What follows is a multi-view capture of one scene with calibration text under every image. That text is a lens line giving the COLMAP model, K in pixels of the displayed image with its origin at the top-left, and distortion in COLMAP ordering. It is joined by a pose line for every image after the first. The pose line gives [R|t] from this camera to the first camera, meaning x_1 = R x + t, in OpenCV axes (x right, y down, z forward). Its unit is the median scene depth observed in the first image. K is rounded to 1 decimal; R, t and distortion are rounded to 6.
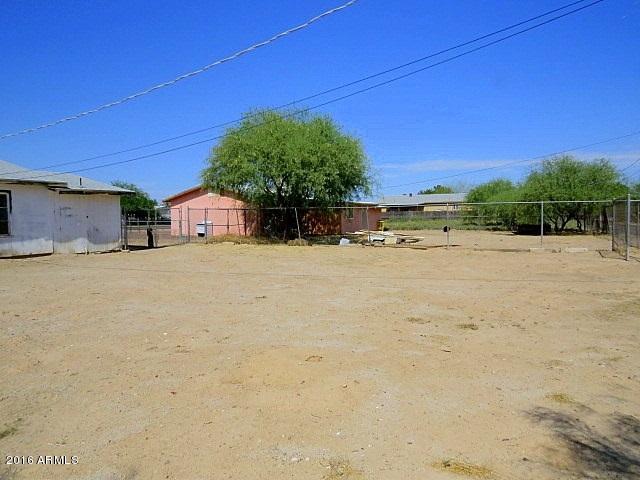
lens RADIAL K [[465.8, 0, 323.0], [0, 465.8, 241.7], [0, 0, 1]] dist [-0.010875, -0.006684]
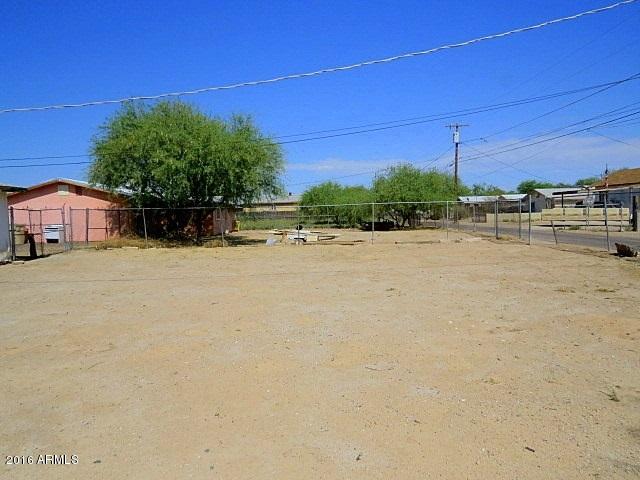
lens RADIAL K [[465.8, 0, 320.5], [0, 465.8, 240.6], [0, 0, 1]] dist [-0.010875, -0.006684]
pose [[0.888084, -0.036015, 0.458269, -0.319925], [0.038239, 0.999259, 0.004427, -0.000925], [-0.458088, 0.013592, 0.888803, 0.055446]]
